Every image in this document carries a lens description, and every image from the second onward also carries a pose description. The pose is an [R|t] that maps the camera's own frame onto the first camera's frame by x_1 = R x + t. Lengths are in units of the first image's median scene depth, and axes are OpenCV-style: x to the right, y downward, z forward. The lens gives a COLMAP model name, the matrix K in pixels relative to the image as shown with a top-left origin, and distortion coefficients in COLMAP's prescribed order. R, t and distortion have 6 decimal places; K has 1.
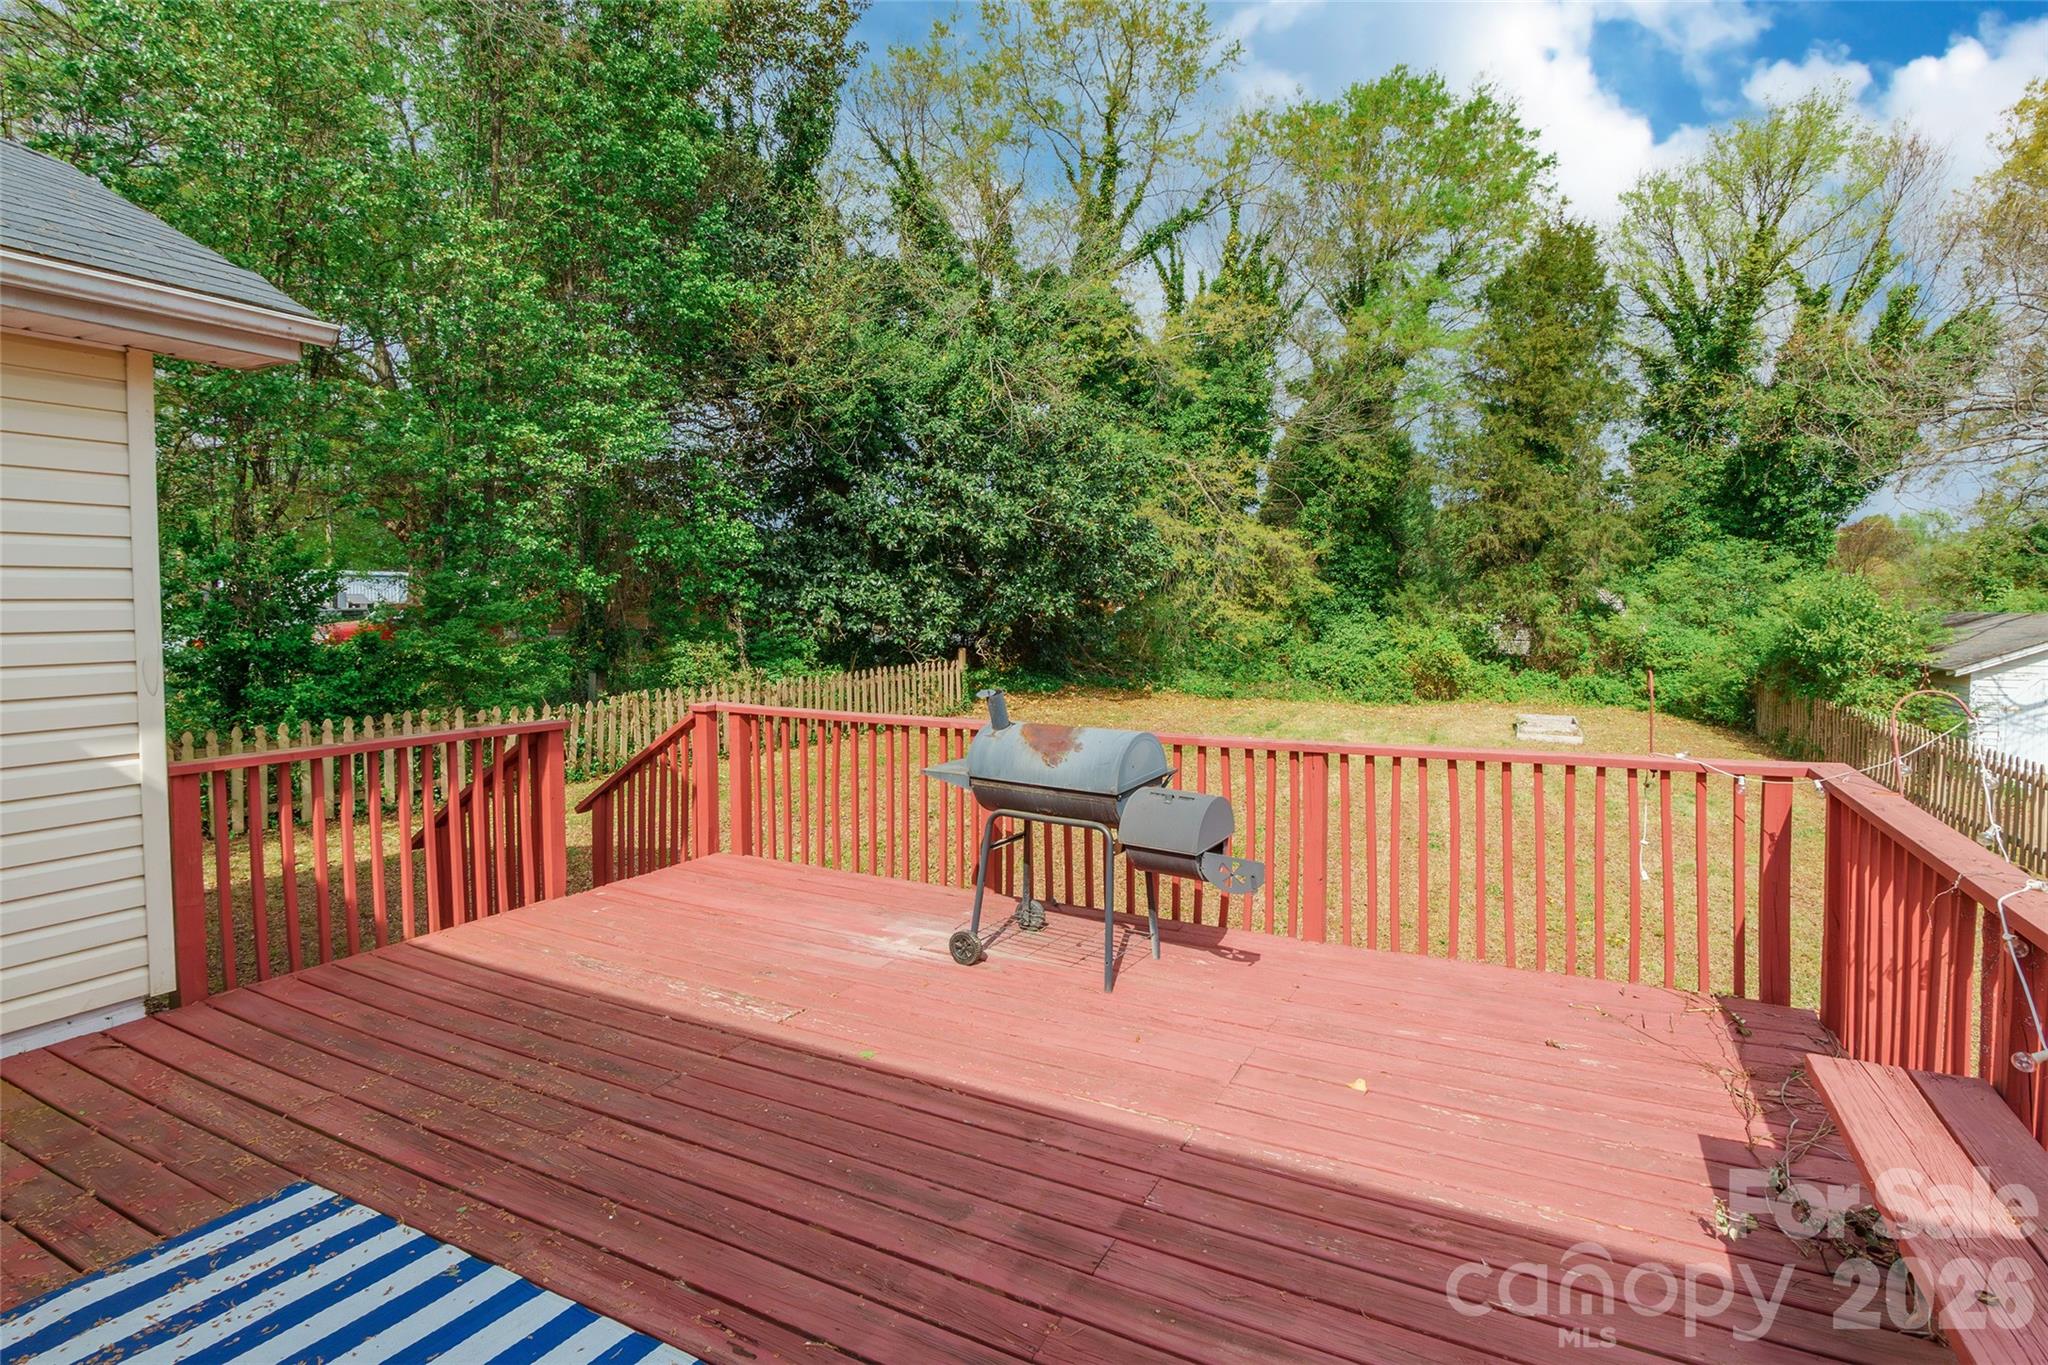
lens RADIAL K [[994.1, 0, 1030.7], [0, 994.1, 631.6], [0, 0, 1]] dist [-0.001885, -0.000161]
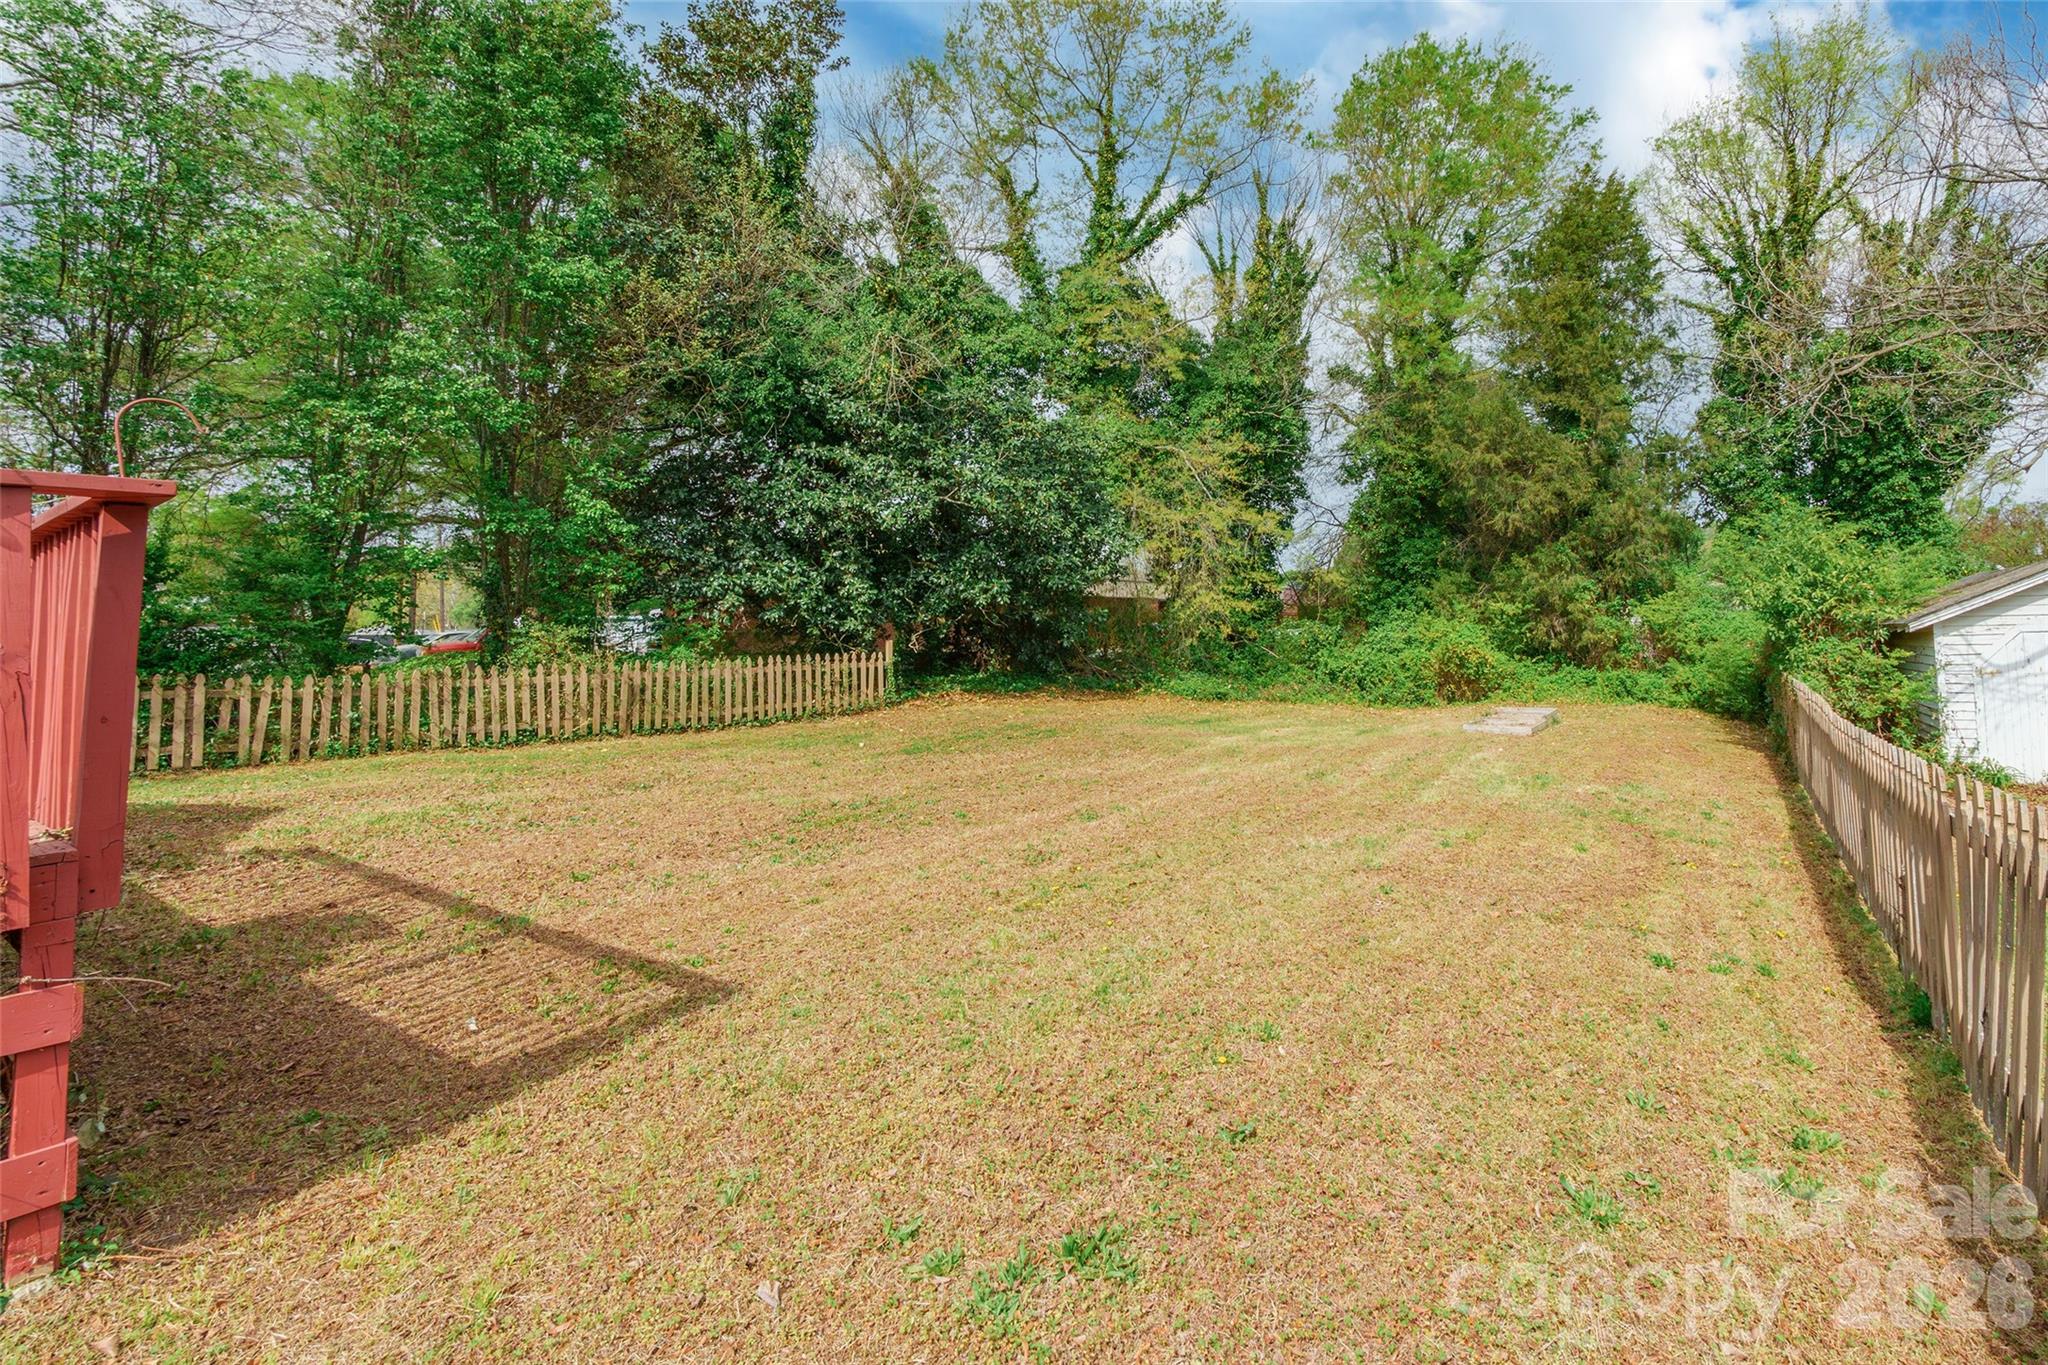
lens RADIAL K [[1021.5, 0, 1065.9], [0, 1021.5, 545.8], [0, 0, 1]] dist [0.000228, 0.000212]
pose [[0.990424, -0.023866, -0.135979, 0.201121], [0.008266, 0.993429, -0.114149, 0.034765], [0.137809, 0.111932, 0.984114, 0.049736]]
